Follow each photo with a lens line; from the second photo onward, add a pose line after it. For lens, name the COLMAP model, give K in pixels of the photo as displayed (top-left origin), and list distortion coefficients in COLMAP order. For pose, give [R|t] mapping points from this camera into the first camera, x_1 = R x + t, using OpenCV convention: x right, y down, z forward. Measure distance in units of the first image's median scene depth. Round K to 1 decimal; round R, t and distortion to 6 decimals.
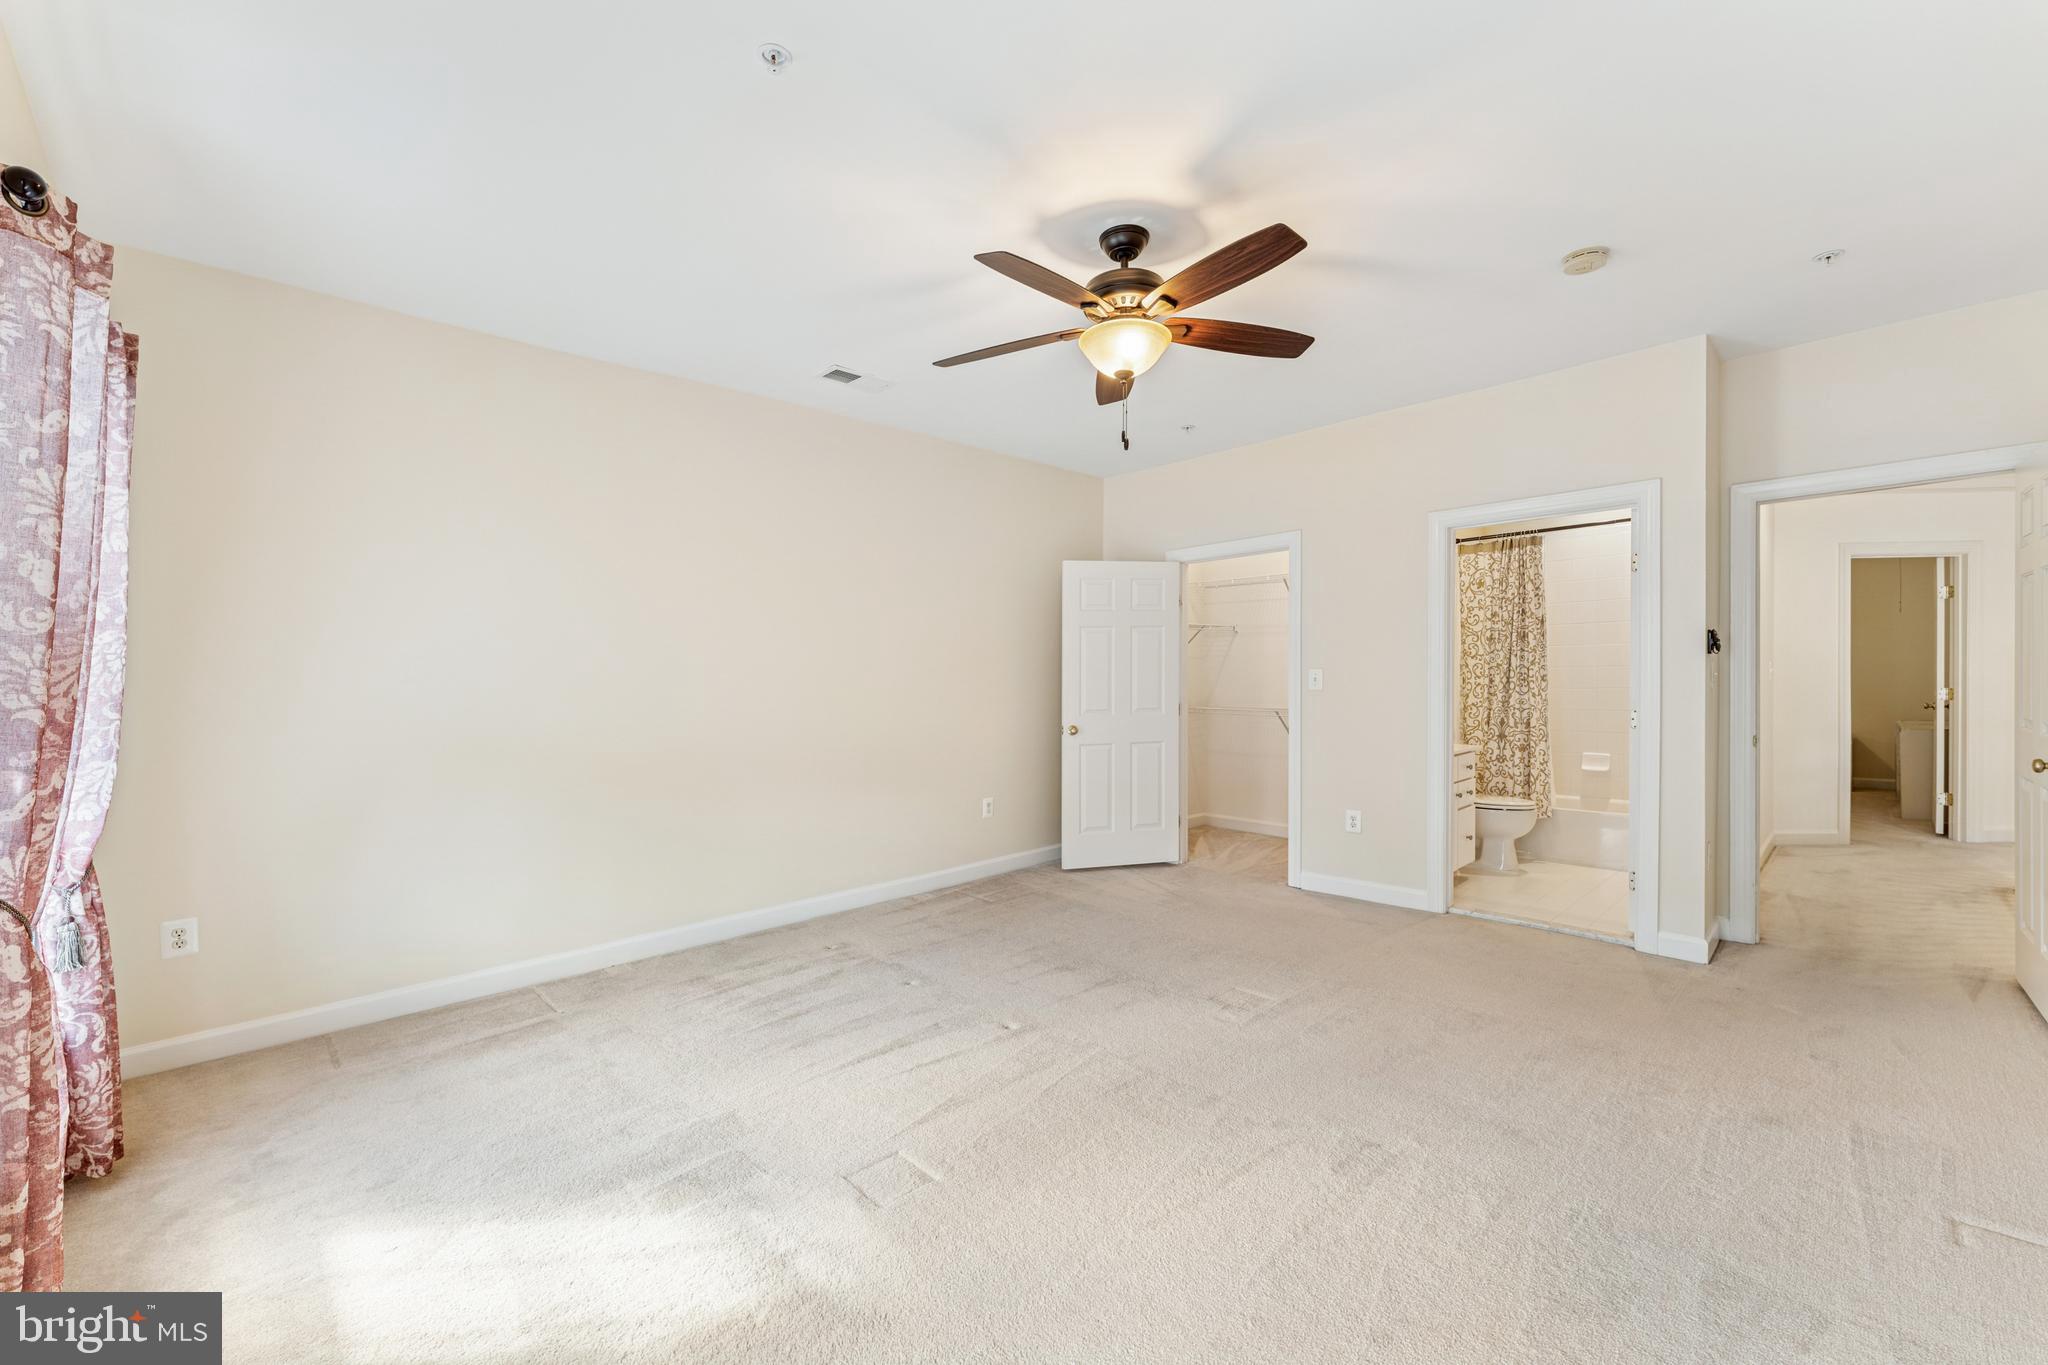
lens RADIAL K [[820.0, 0, 1026.9], [0, 820.0, 694.8], [0, 0, 1]] dist [-0.000214, -0.000061]
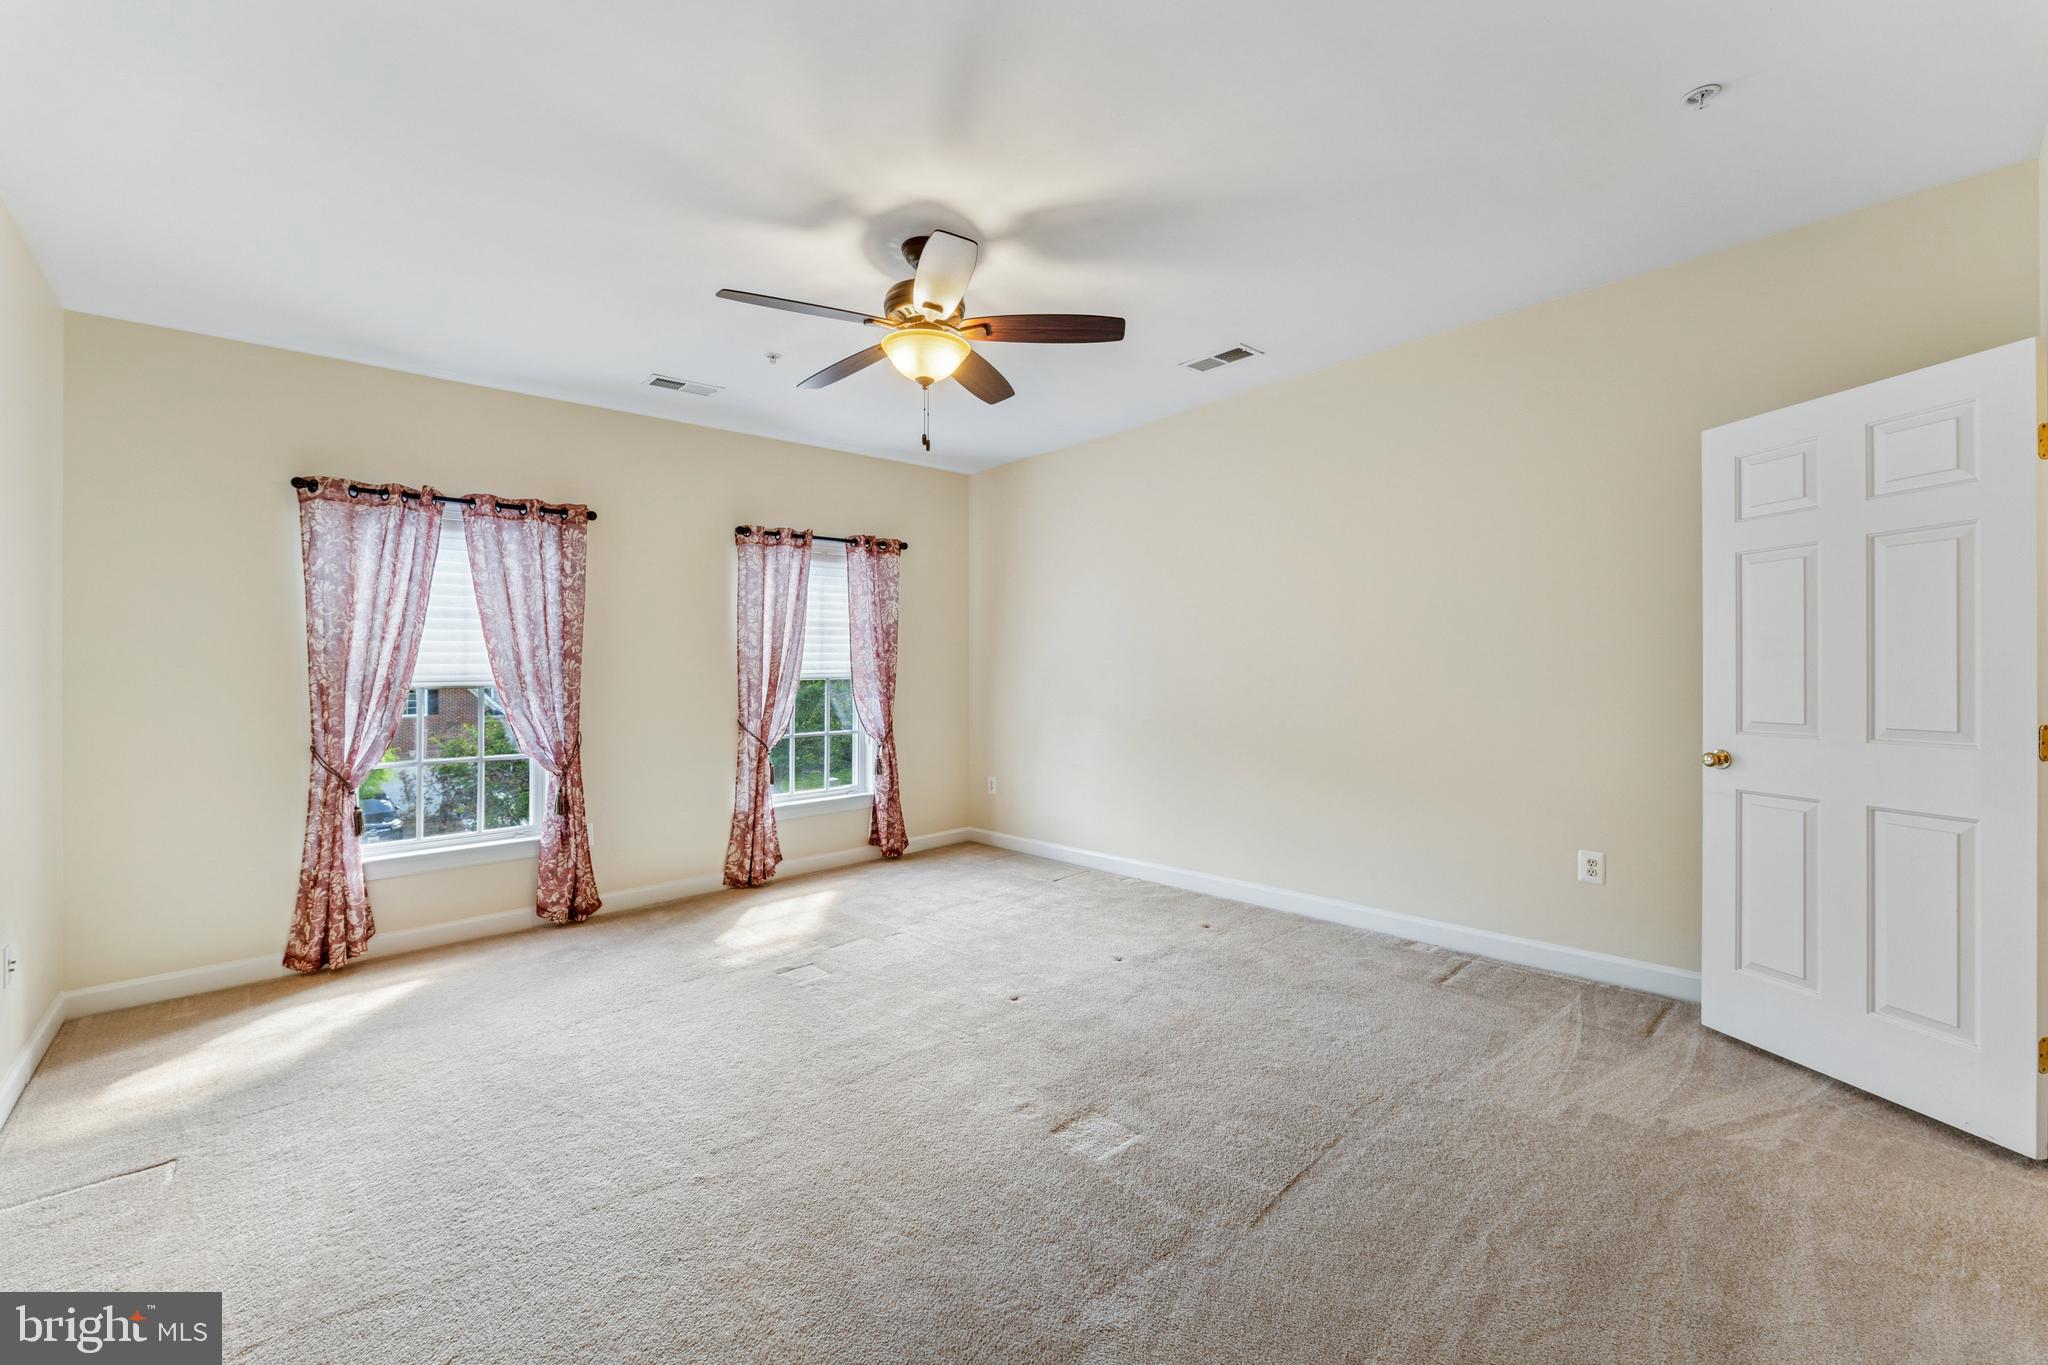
lens RADIAL K [[820.0, 0, 1023.9], [0, 820.0, 669.9], [0, 0, 1]] dist [-0.000214, -0.000061]
pose [[-0.048470, -0.002610, -0.998821, 0.596142], [-0.007214, 0.999971, -0.002263, -0.007237], [0.998799, 0.007096, -0.048488, 0.602937]]
